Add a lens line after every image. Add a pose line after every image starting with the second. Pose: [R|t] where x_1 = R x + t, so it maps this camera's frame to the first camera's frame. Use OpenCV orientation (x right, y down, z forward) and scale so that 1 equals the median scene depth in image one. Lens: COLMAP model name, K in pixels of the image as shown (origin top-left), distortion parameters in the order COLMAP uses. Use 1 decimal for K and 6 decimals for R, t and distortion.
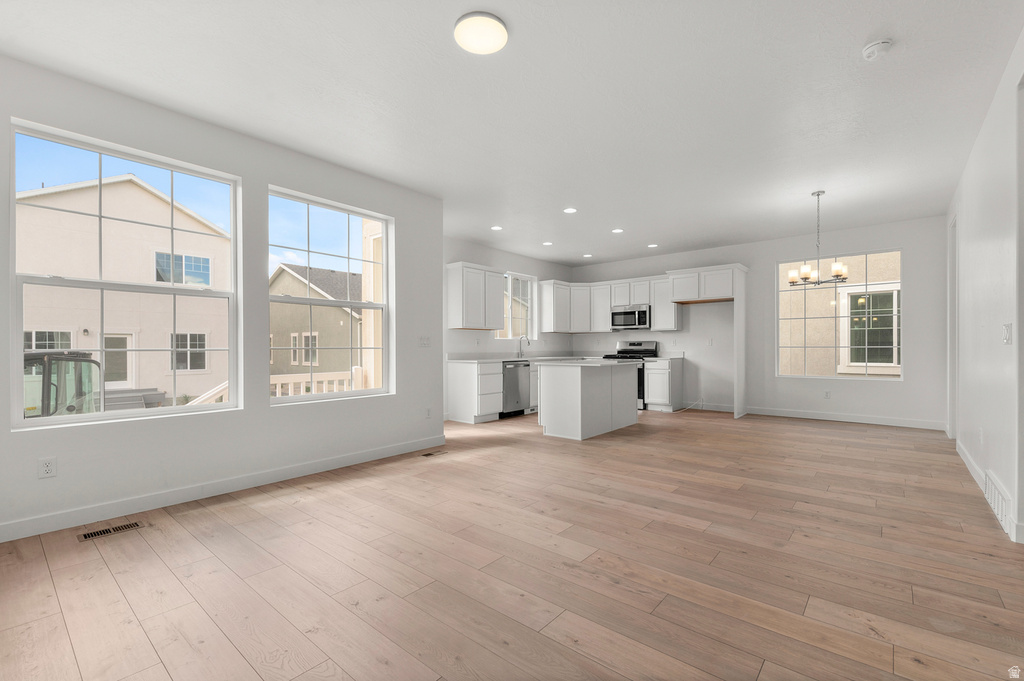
lens RADIAL K [[449.2, 0, 512.0], [0, 449.2, 340.5], [0, 0, 1]] dist [0.000961, -0.000029]
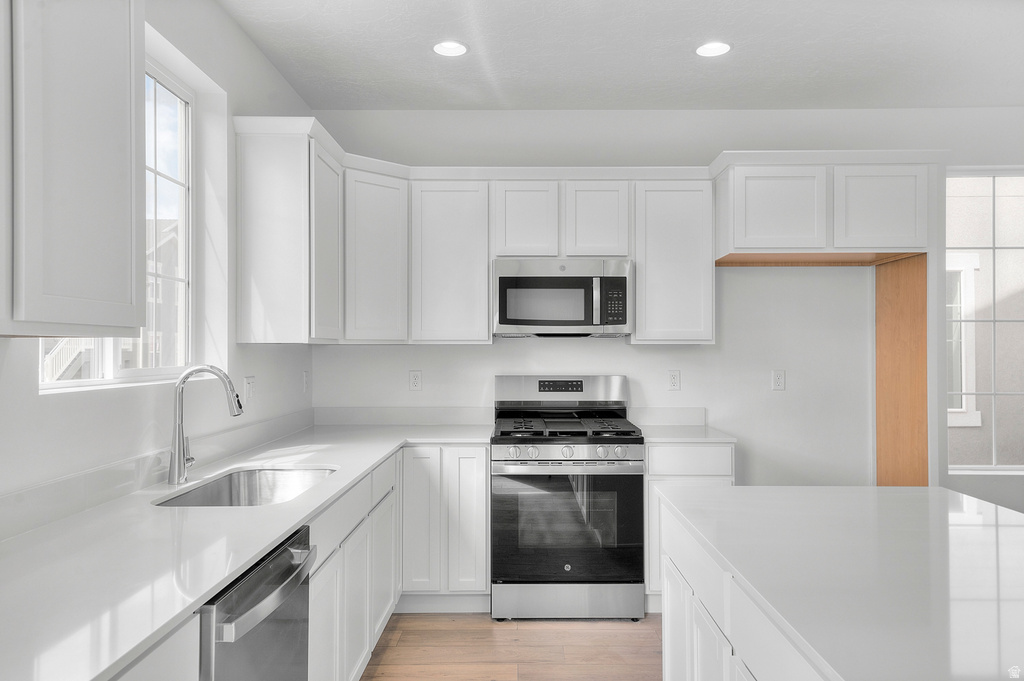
lens RADIAL K [[720.0, 0, 512.0], [0, 720.0, 340.5], [0, 0, 1]] dist [0.007927, 0.003390]
pose [[0.761574, 0.009631, 0.648006, -0.071469], [-0.011112, 0.999937, -0.001802, -0.022146], [-0.647983, -0.005828, 0.761633, 0.673237]]
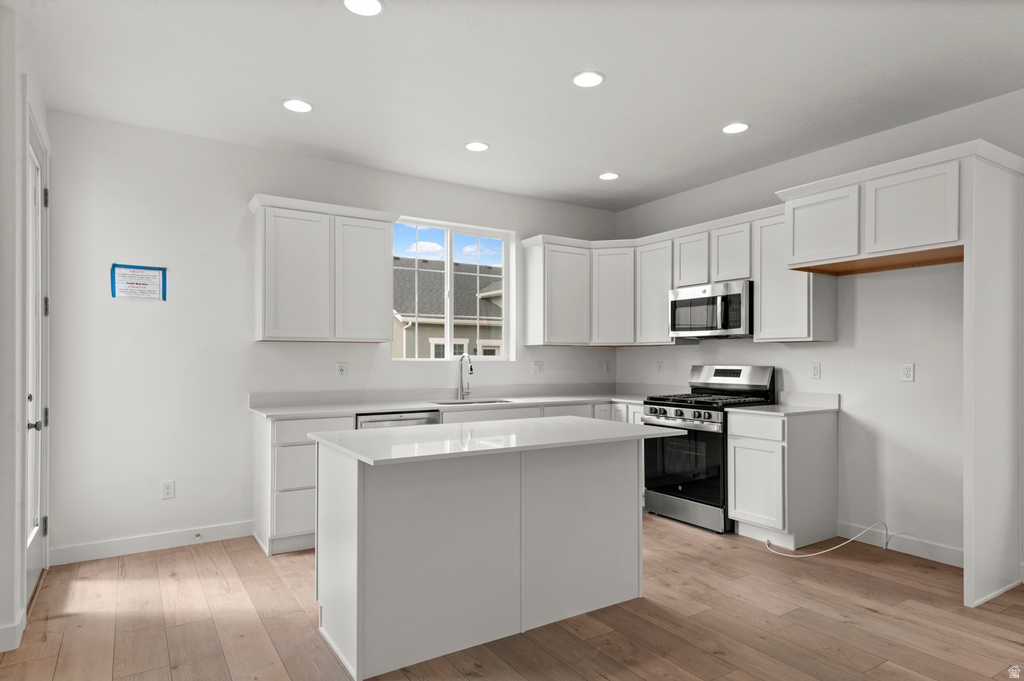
lens RADIAL K [[600.3, 0, 514.2], [0, 600.3, 355.7], [0, 0, 1]] dist [0.004314, 0.000675]
pose [[0.956259, 0.001850, -0.292517, 0.257576], [0.000864, 0.999958, 0.009147, -0.014262], [0.292521, -0.009000, 0.956217, 0.400422]]
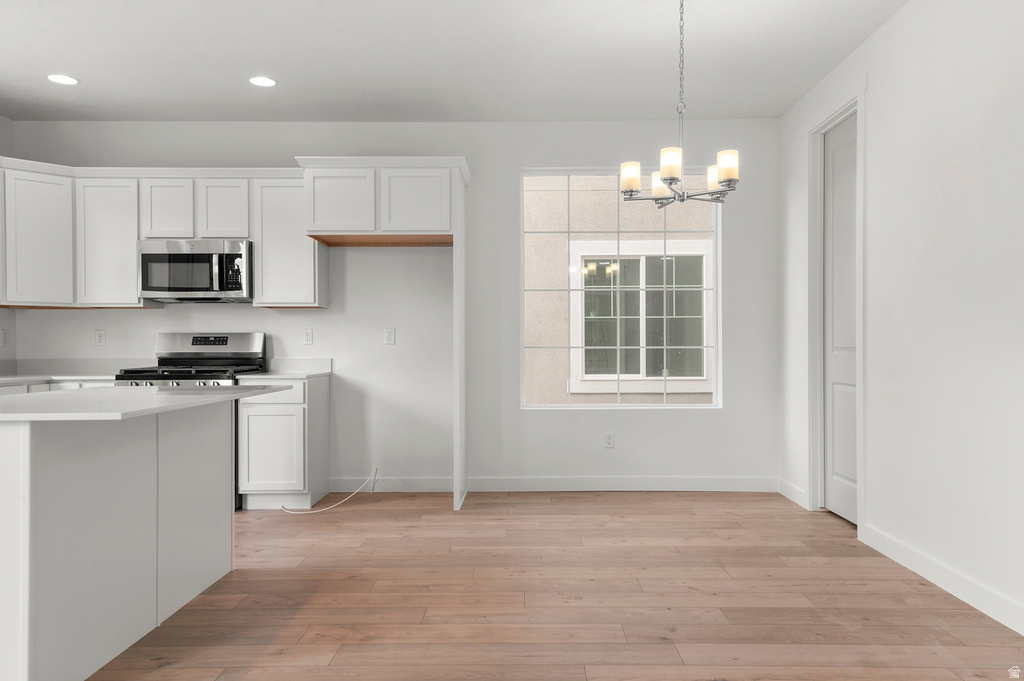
lens RADIAL K [[762.0, 0, 533.6], [0, 762.0, 352.2], [0, 0, 1]] dist [0.020954, 0.001525]
pose [[0.756895, -0.004089, 0.653523, 0.056692], [-0.008007, 0.999847, 0.015530, 0.005986], [-0.653487, -0.016988, 0.756747, 0.328009]]
